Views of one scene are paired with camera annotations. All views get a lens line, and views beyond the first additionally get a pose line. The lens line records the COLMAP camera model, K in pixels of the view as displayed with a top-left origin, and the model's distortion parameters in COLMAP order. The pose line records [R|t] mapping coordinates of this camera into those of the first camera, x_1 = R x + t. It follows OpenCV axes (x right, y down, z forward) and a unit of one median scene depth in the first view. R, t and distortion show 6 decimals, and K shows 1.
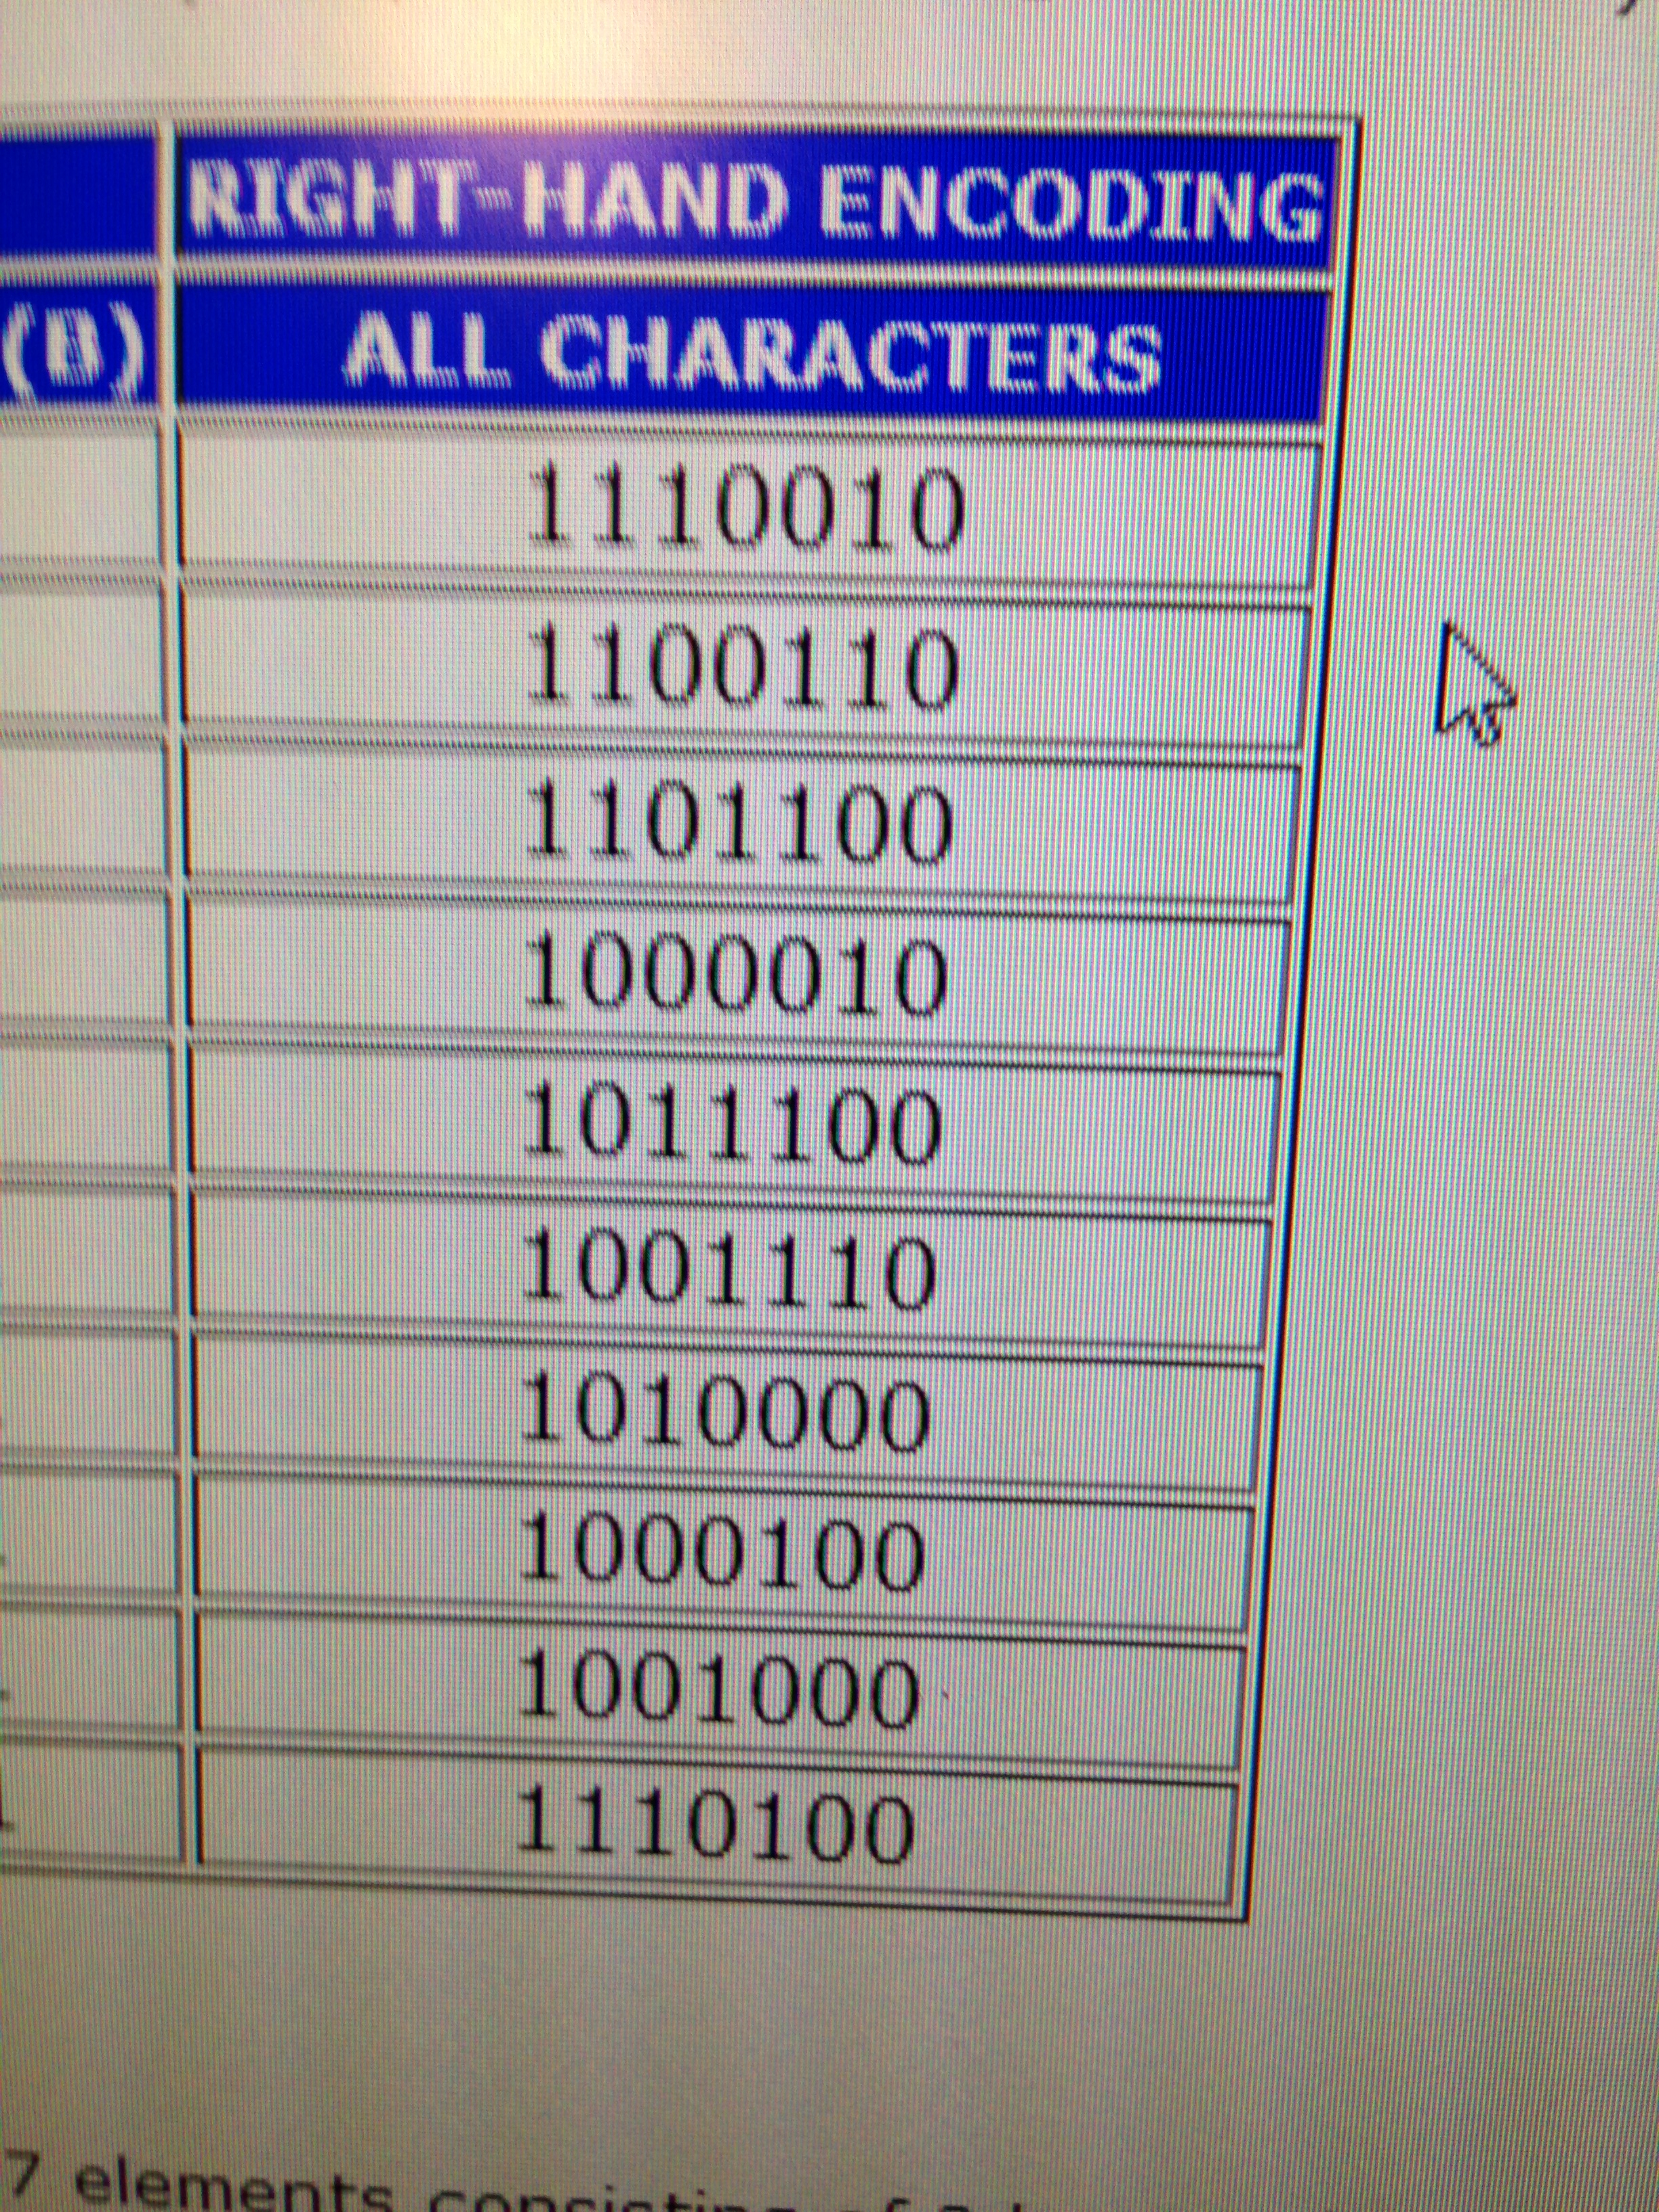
lens RADIAL K [[2123.7, 0, 829.5], [0, 2123.7, 1106.0], [0, 0, 1]] dist [0.099646, -0.263611]
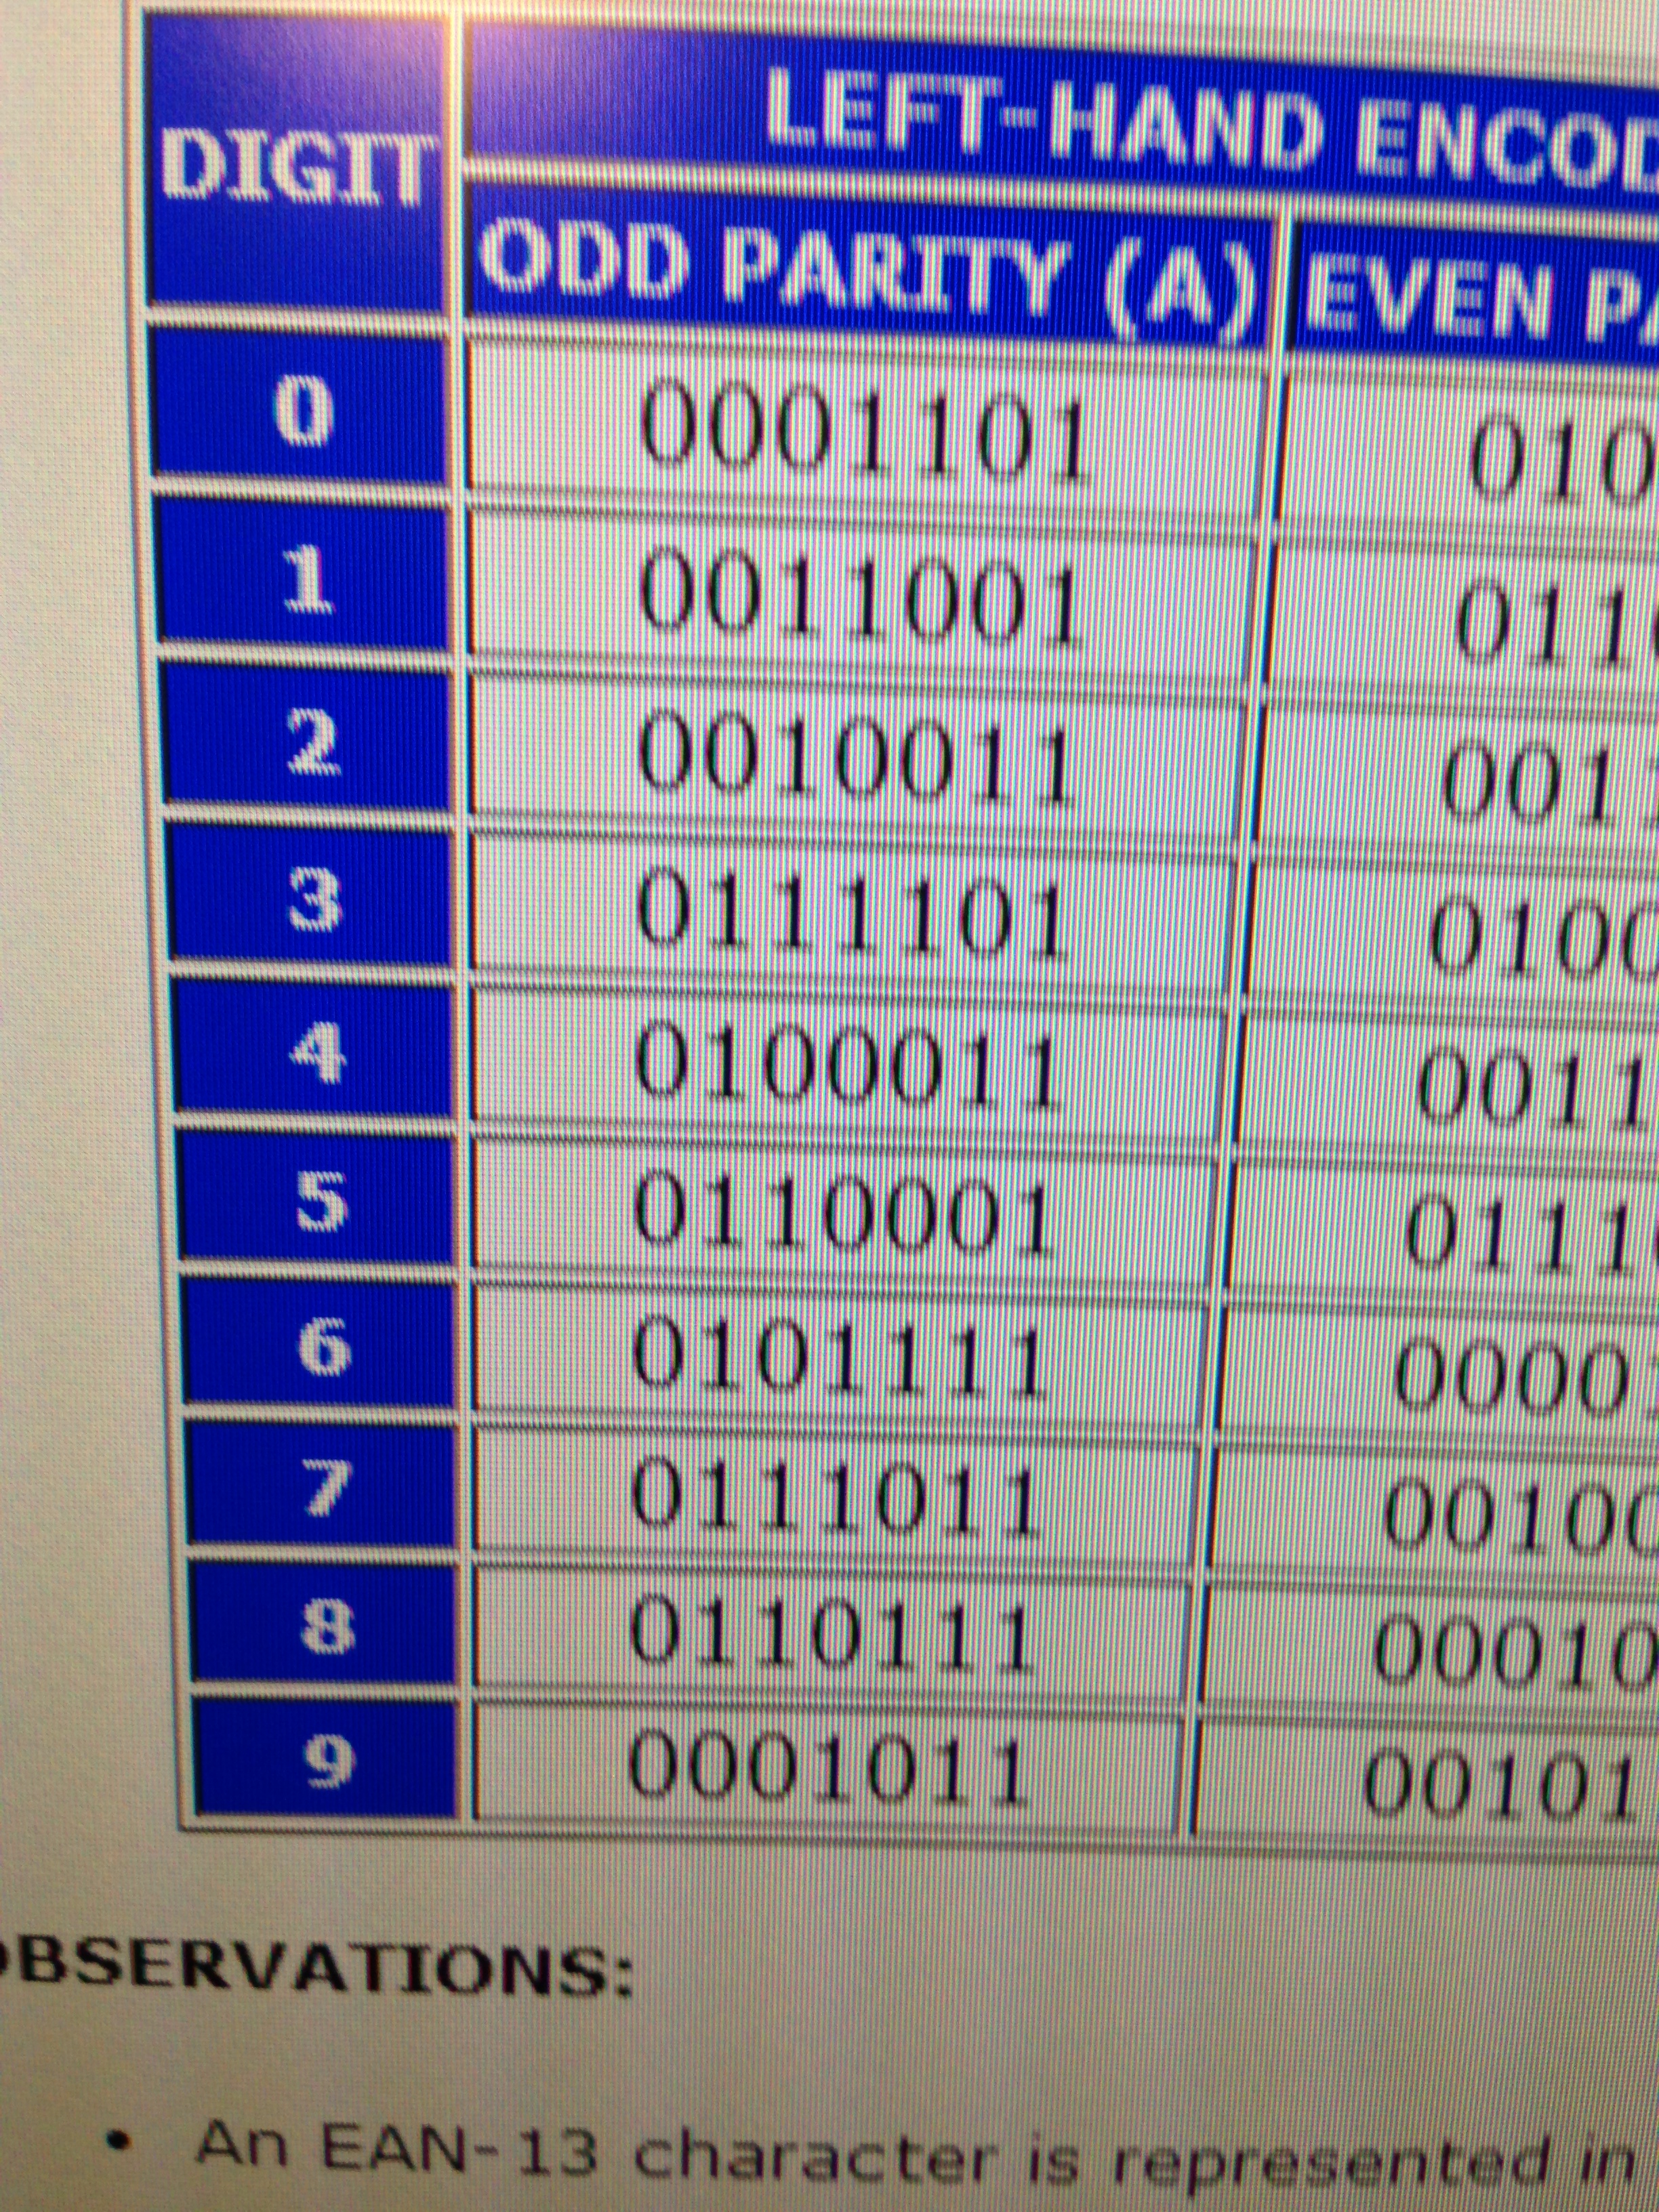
lens RADIAL K [[2151.9, 0, 827.3], [0, 2151.9, 1134.5], [0, 0, 1]] dist [0.108973, -0.301383]
pose [[0.997570, 0.003848, 0.069566, -0.309361], [-0.006862, 0.999045, 0.043139, -0.008230], [-0.069333, -0.043512, 0.996644, 0.011868]]
